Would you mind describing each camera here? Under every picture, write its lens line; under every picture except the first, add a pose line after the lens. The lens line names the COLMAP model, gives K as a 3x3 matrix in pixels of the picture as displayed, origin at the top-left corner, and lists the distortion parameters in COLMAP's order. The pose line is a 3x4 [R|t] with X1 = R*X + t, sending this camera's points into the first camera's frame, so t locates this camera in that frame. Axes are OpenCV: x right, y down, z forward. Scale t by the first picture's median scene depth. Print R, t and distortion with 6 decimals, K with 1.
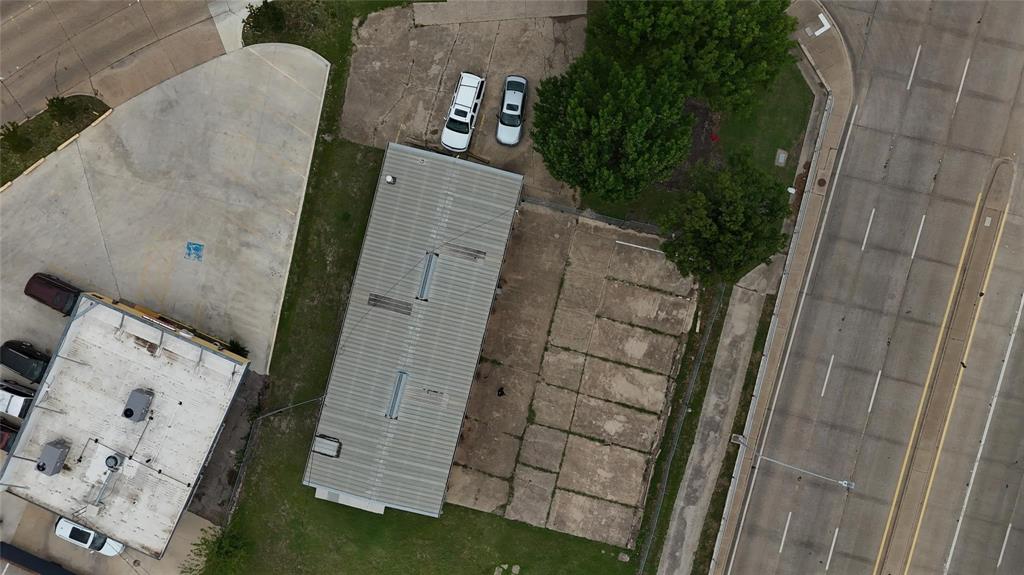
lens RADIAL K [[752.1, 0, 512.9], [0, 752.1, 289.1], [0, 0, 1]] dist [0.089107, -0.097981]
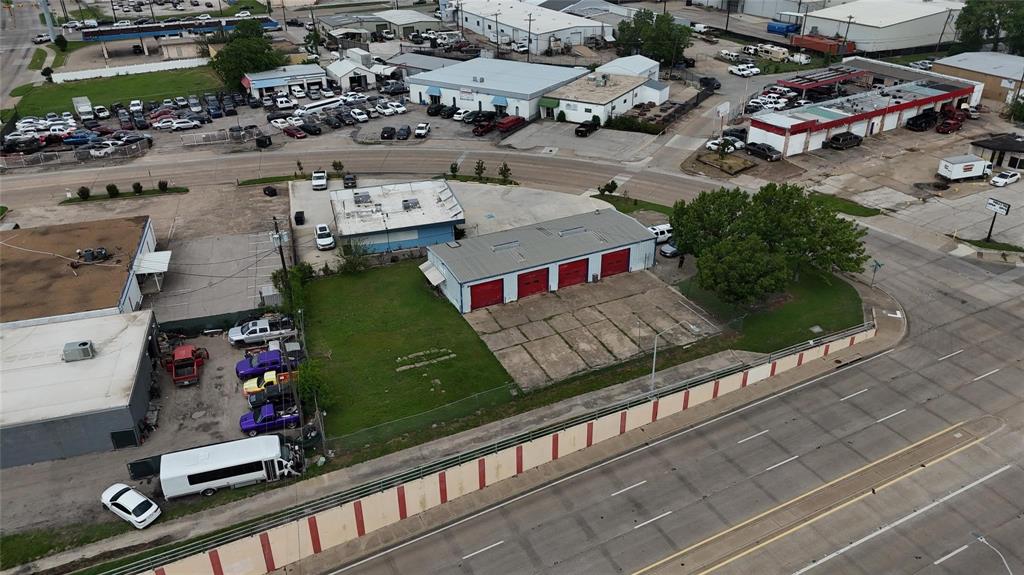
lens RADIAL K [[752.1, 0, 512.9], [0, 752.1, 289.1], [0, 0, 1]] dist [0.089107, -0.097981]
pose [[0.645677, 0.372757, -0.666449, 0.878873], [-0.763600, 0.319837, -0.560910, 0.971714], [0.004072, 0.871067, 0.491148, 0.276151]]
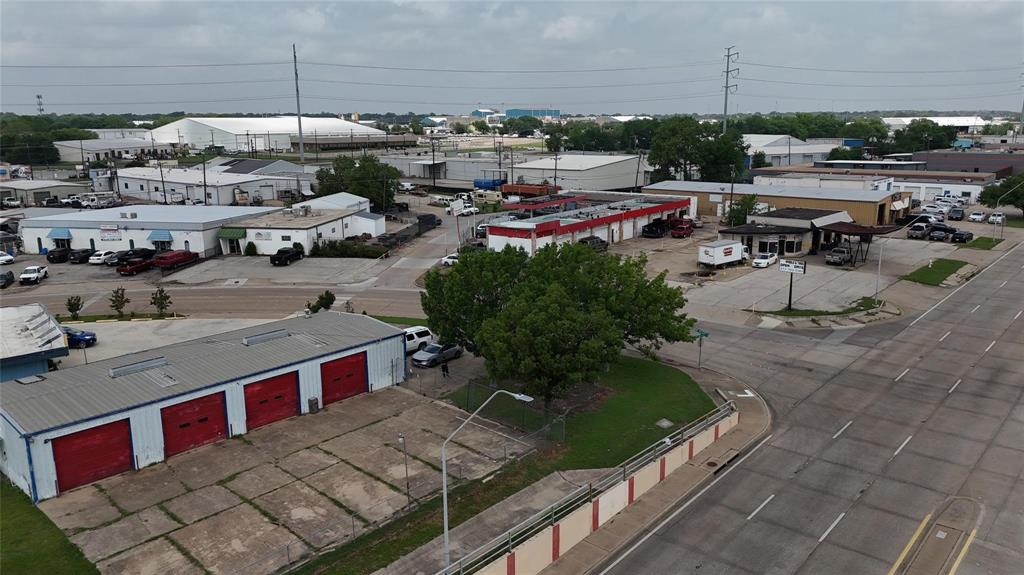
lens RADIAL K [[752.1, 0, 512.9], [0, 752.1, 289.1], [0, 0, 1]] dist [0.089107, -0.097981]
pose [[0.883467, 0.113700, -0.454488, 0.579295], [-0.468454, 0.201735, -0.860147, 0.632875], [-0.006112, 0.972818, 0.231490, 0.649469]]
